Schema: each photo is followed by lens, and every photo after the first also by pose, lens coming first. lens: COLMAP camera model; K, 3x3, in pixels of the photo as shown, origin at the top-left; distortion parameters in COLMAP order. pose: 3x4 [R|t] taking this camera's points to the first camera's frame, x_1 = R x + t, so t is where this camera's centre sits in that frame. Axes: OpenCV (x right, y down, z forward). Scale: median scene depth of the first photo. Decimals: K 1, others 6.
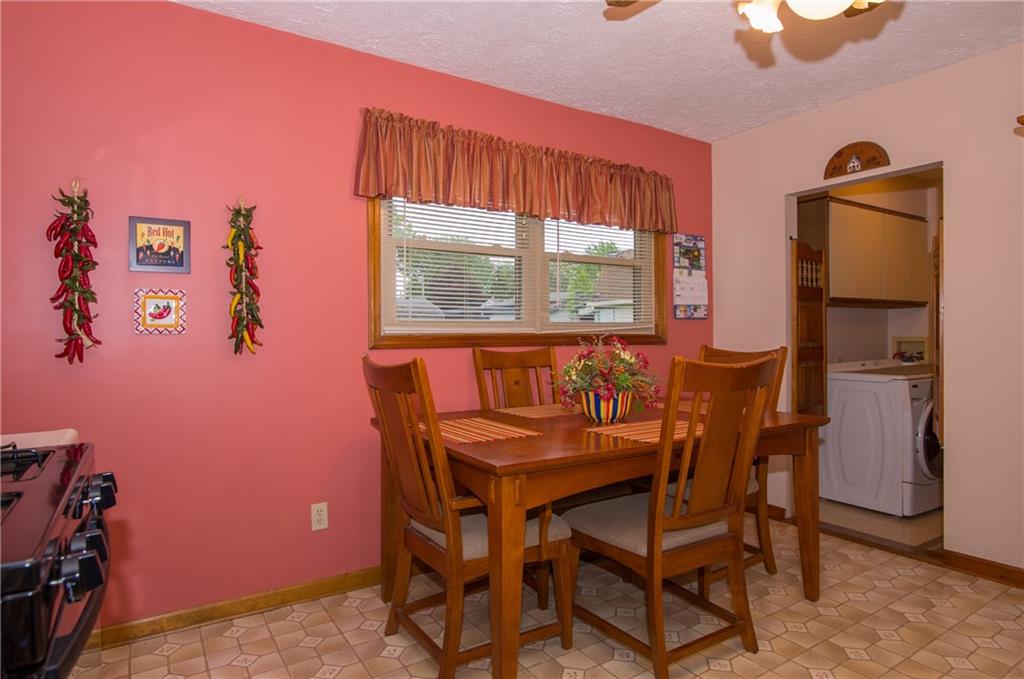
lens RADIAL K [[584.0, 0, 512.6], [0, 584.0, 343.1], [0, 0, 1]] dist [-0.015167, -0.000041]
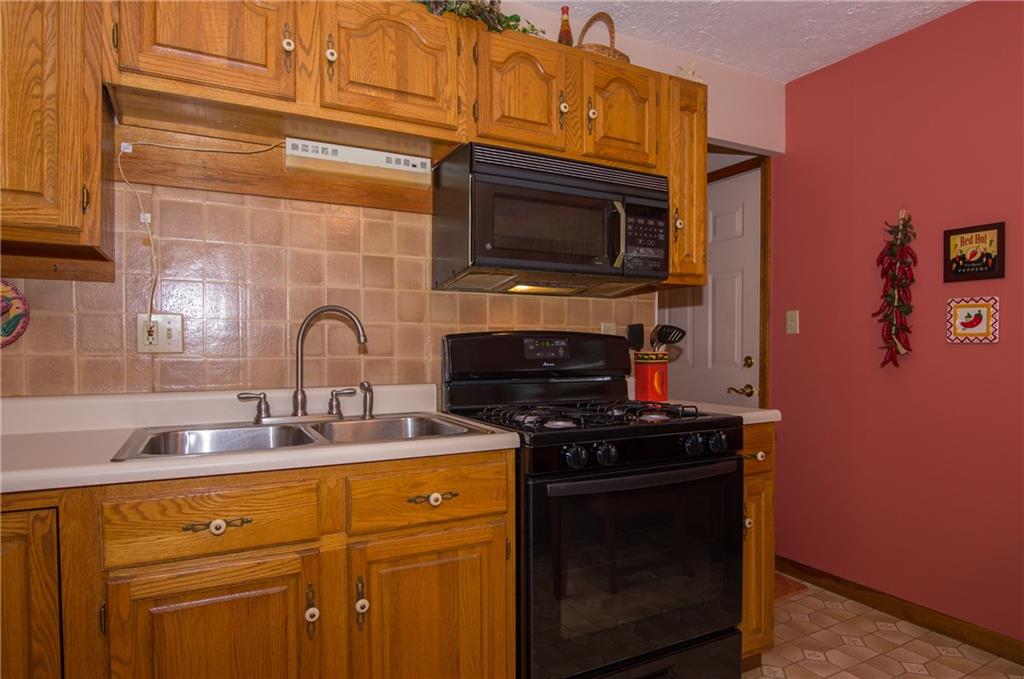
lens RADIAL K [[584.0, 0, 508.5], [0, 584.0, 367.0], [0, 0, 1]] dist [-0.015167, -0.000041]
pose [[-0.060616, 0.042138, -0.997271, 0.436878], [-0.011439, 0.999014, 0.042907, -0.008069], [0.998096, 0.014008, -0.060074, 0.272363]]
